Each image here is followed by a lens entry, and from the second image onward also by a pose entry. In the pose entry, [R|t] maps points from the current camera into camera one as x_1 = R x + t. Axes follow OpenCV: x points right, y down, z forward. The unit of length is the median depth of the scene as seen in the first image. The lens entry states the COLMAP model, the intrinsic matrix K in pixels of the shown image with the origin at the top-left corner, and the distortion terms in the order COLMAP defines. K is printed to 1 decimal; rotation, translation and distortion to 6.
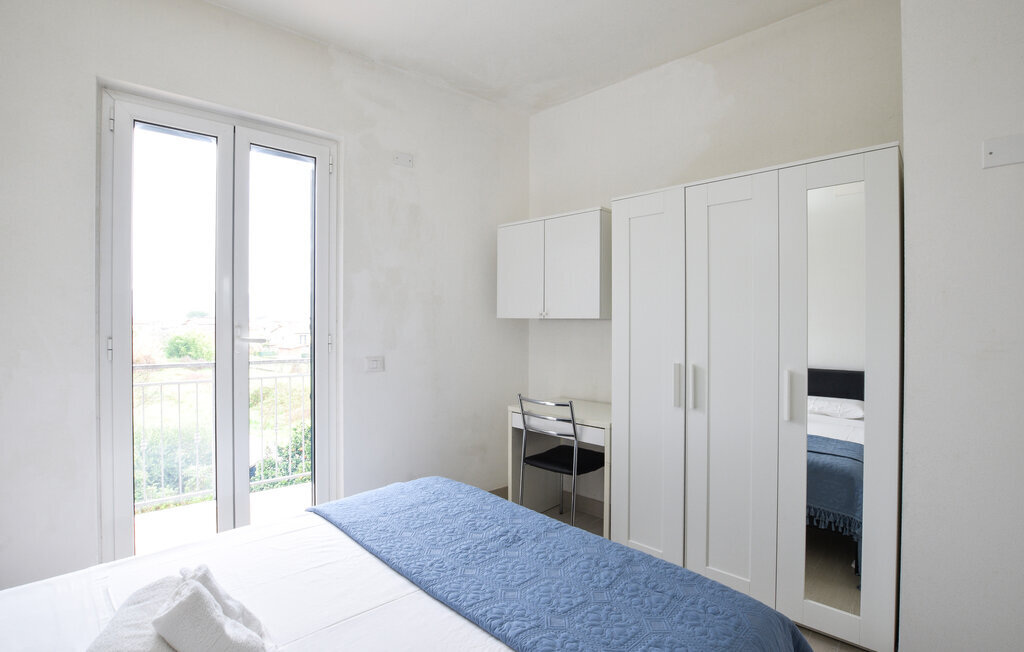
lens RADIAL K [[497.7, 0, 512.0], [0, 497.7, 326.0], [0, 0, 1]] dist [-0.001055, -0.000264]
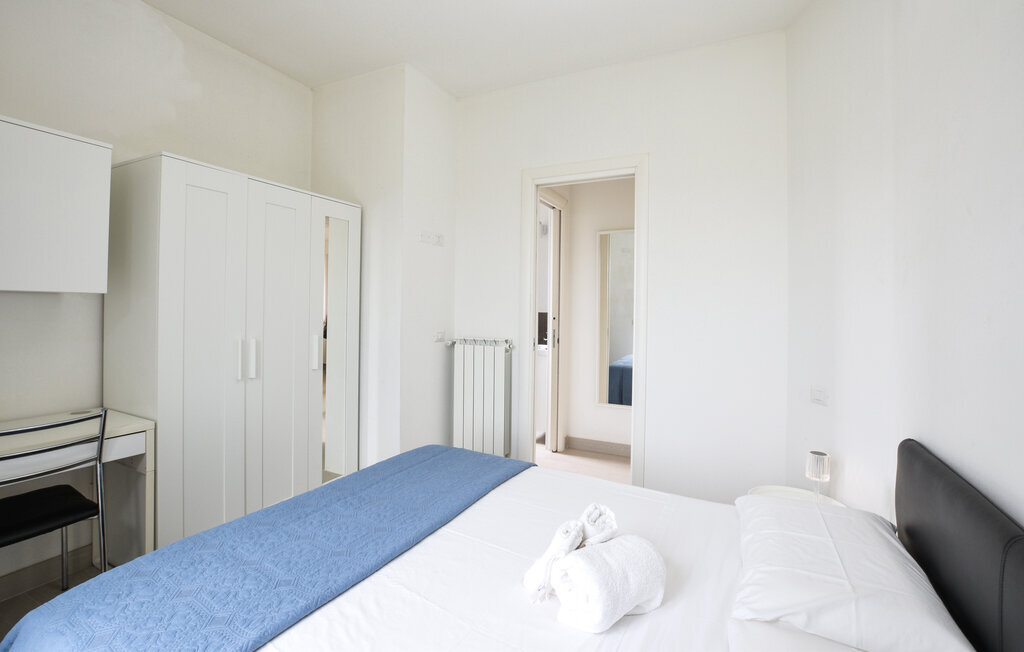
lens RADIAL K [[476.8, 0, 509.9], [0, 476.8, 312.8], [0, 0, 1]] dist [0.000261, 0.000070]
pose [[-0.343121, -0.018205, 0.939115, -0.745105], [-0.007837, 0.999833, 0.016518, -0.002884], [-0.939258, -0.001692, -0.343207, 0.713001]]
